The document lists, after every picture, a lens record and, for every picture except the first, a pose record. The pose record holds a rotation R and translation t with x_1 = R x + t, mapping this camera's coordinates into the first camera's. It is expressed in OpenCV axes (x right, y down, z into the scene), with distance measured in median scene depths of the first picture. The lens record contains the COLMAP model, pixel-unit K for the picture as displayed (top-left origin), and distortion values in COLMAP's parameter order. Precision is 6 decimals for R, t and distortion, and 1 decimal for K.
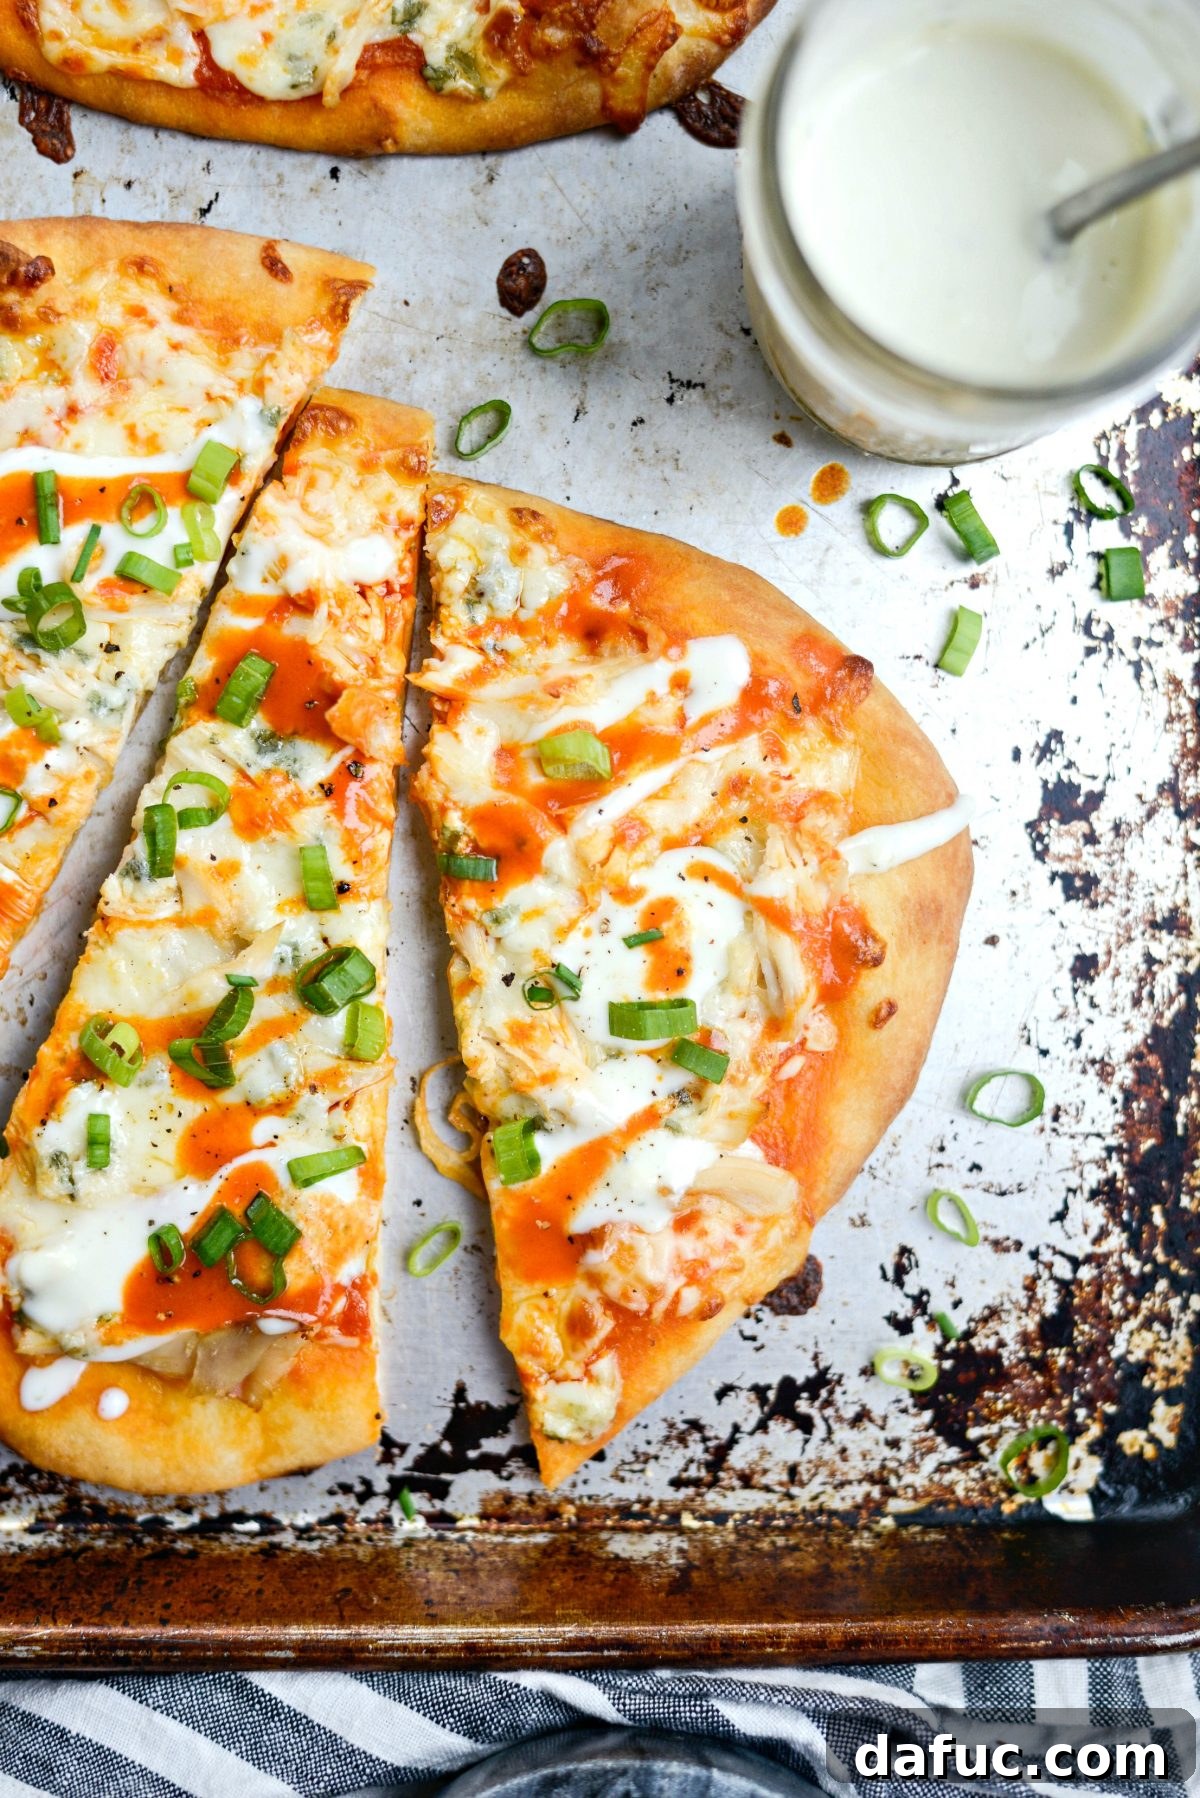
lens RADIAL K [[2858.7, 0, 600.0], [0, 2858.7, 899.0], [0, 0, 1]] dist [-0.136119, -0.019368]
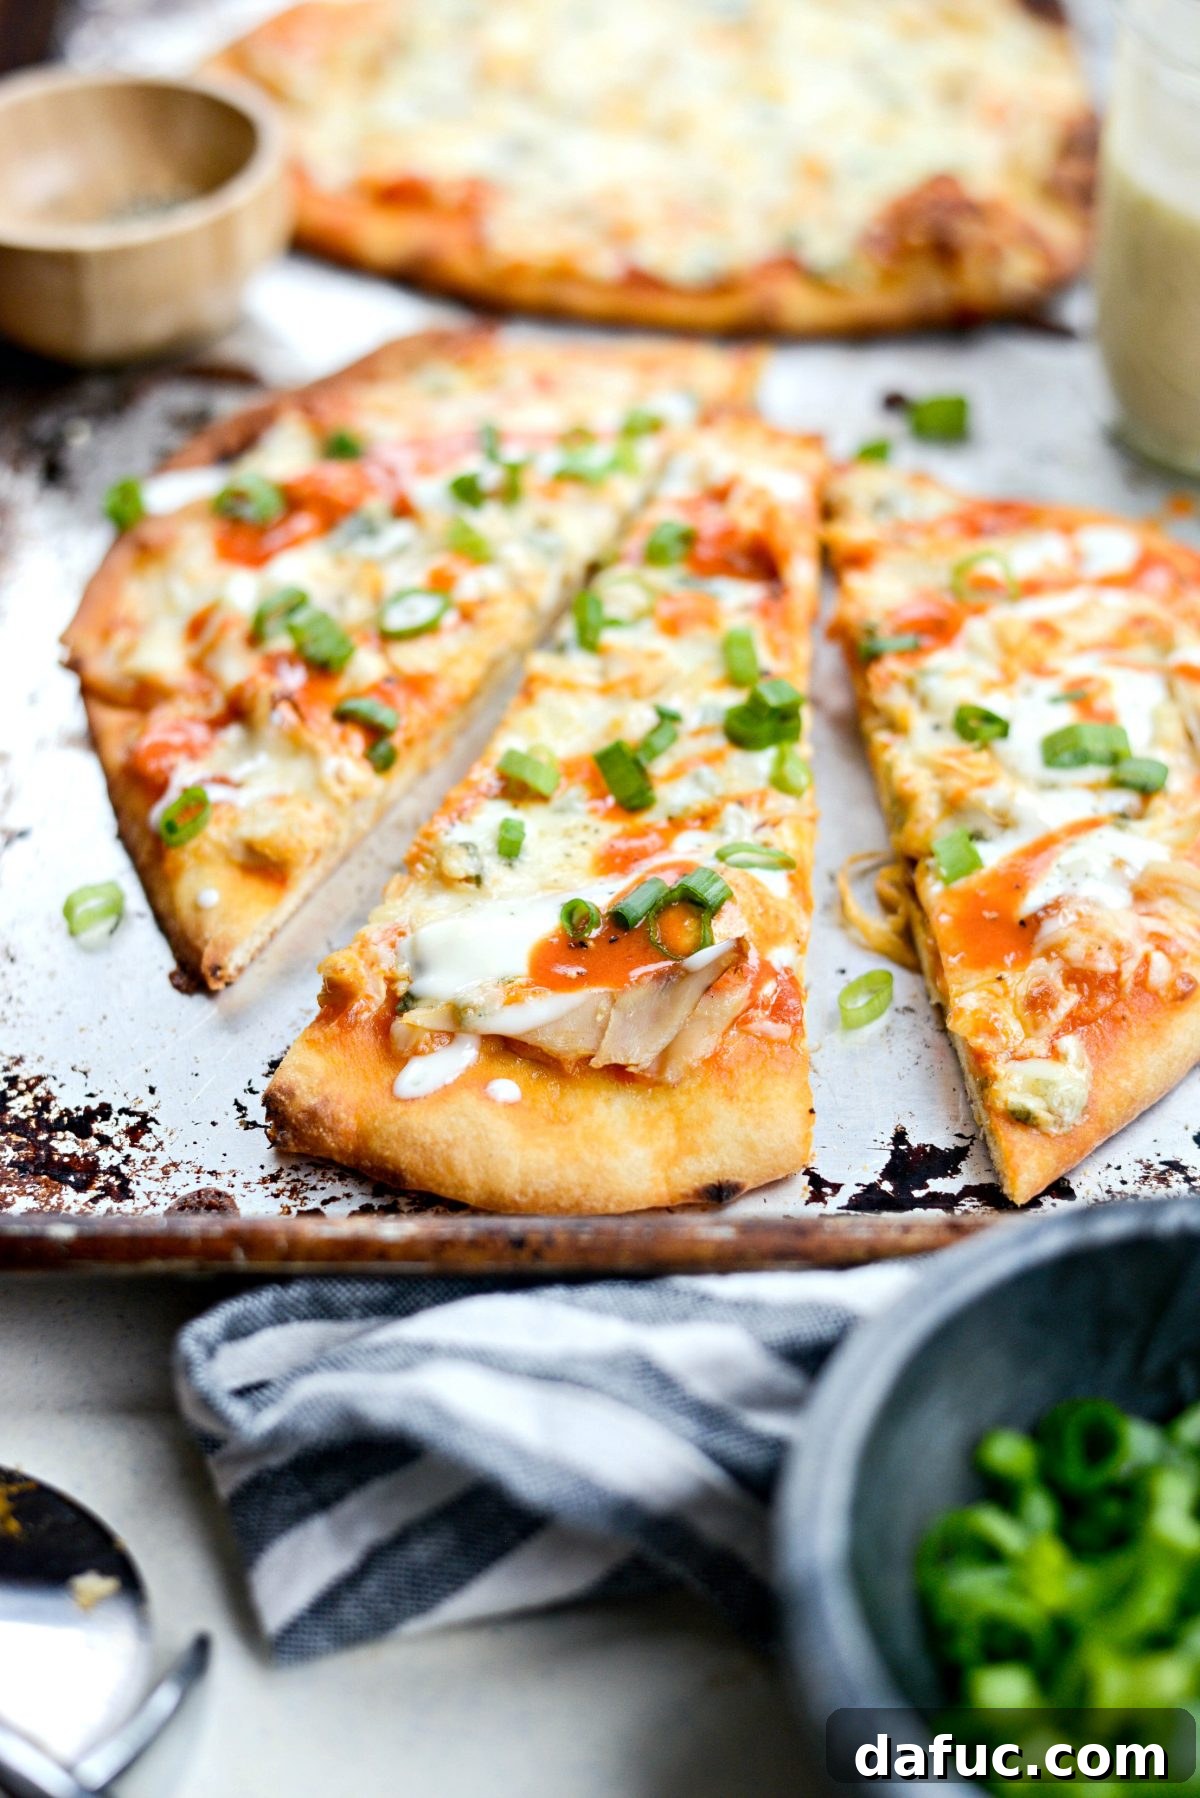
lens RADIAL K [[2858.7, 0, 600.0], [0, 2858.7, 899.0], [0, 0, 1]] dist [-0.136119, -0.019368]
pose [[0.999821, 0.018732, 0.002552, -0.148727], [-0.010436, 0.659400, -0.751720, 0.804870], [-0.015764, 0.751559, 0.659478, 0.392165]]
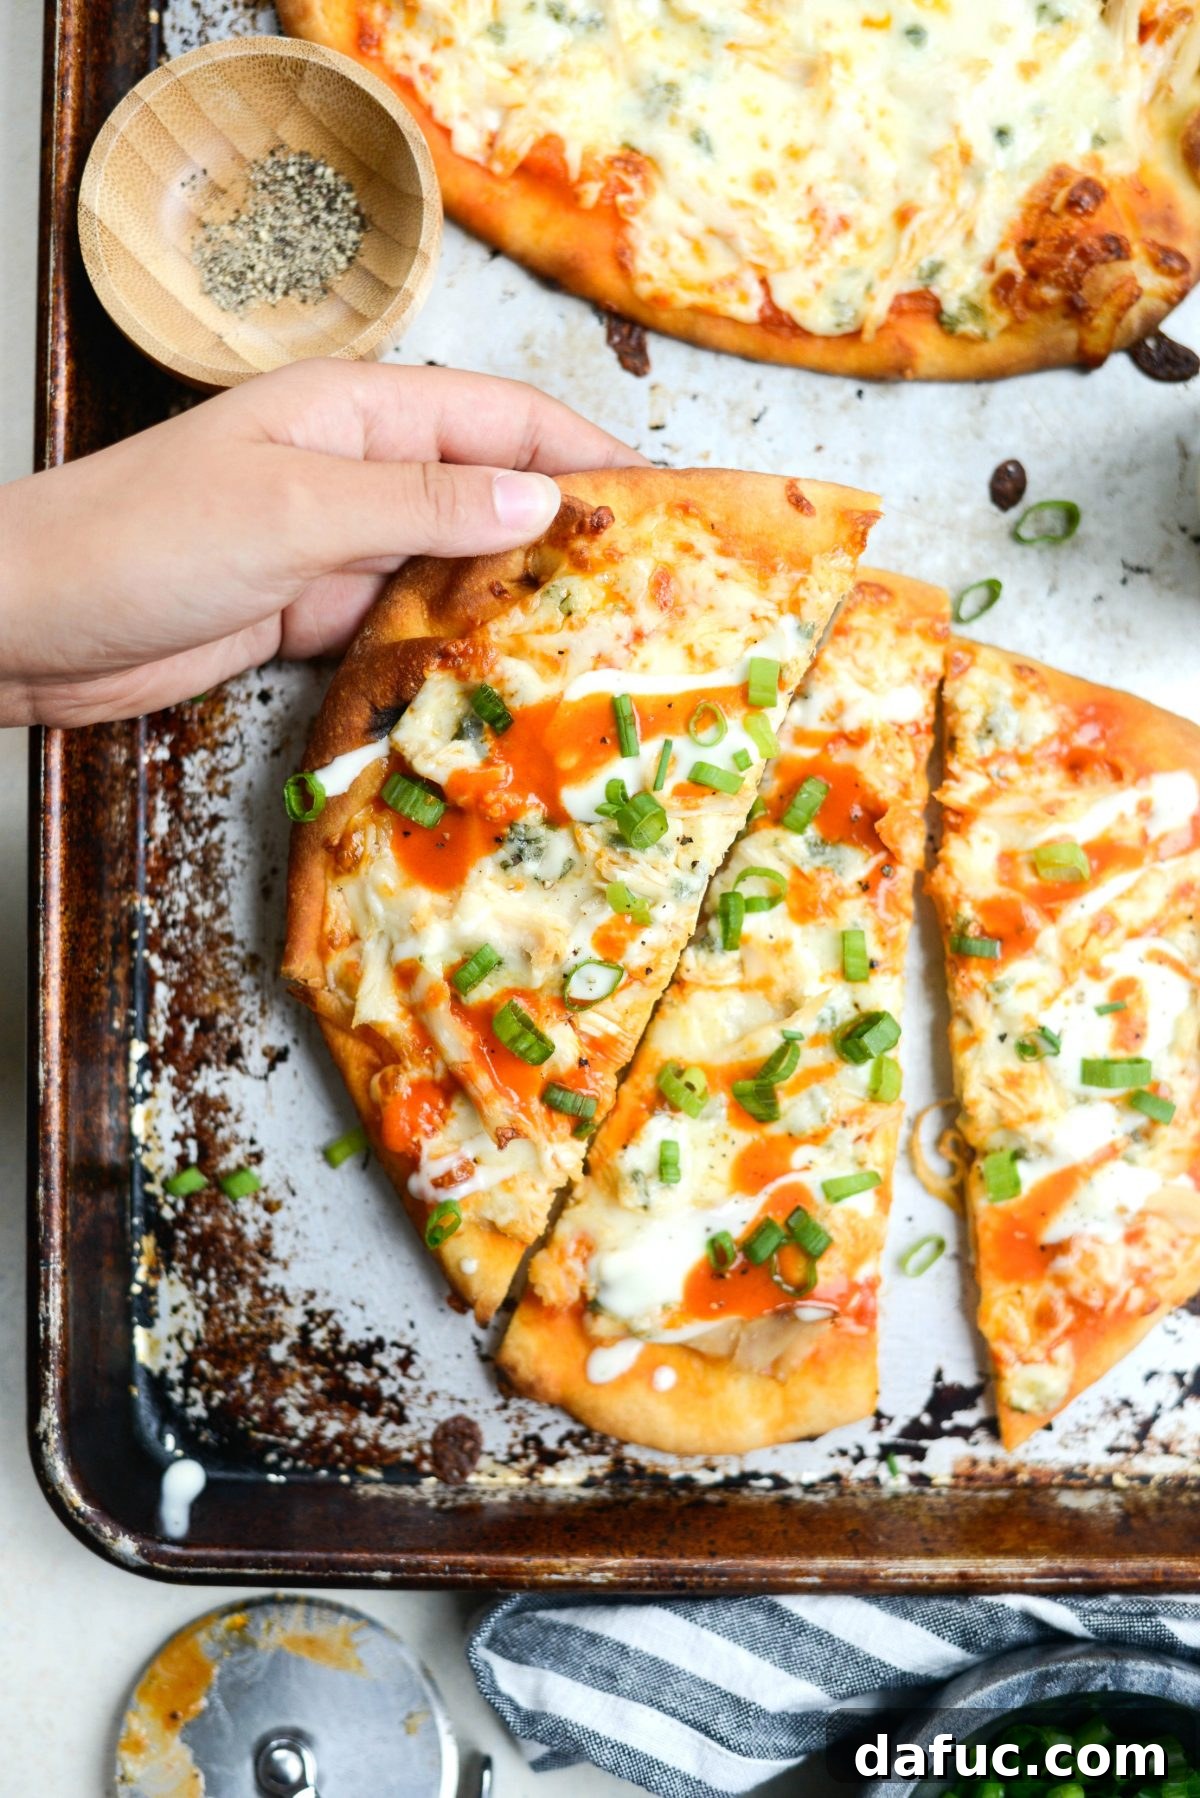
lens RADIAL K [[2858.7, 0, 600.0], [0, 2858.7, 899.0], [0, 0, 1]] dist [-0.136119, -0.019368]
pose [[0.999679, 0.021010, 0.014149, -0.226062], [-0.020295, 0.998598, -0.048894, 0.031622], [-0.015156, 0.048592, 0.998704, -0.250106]]
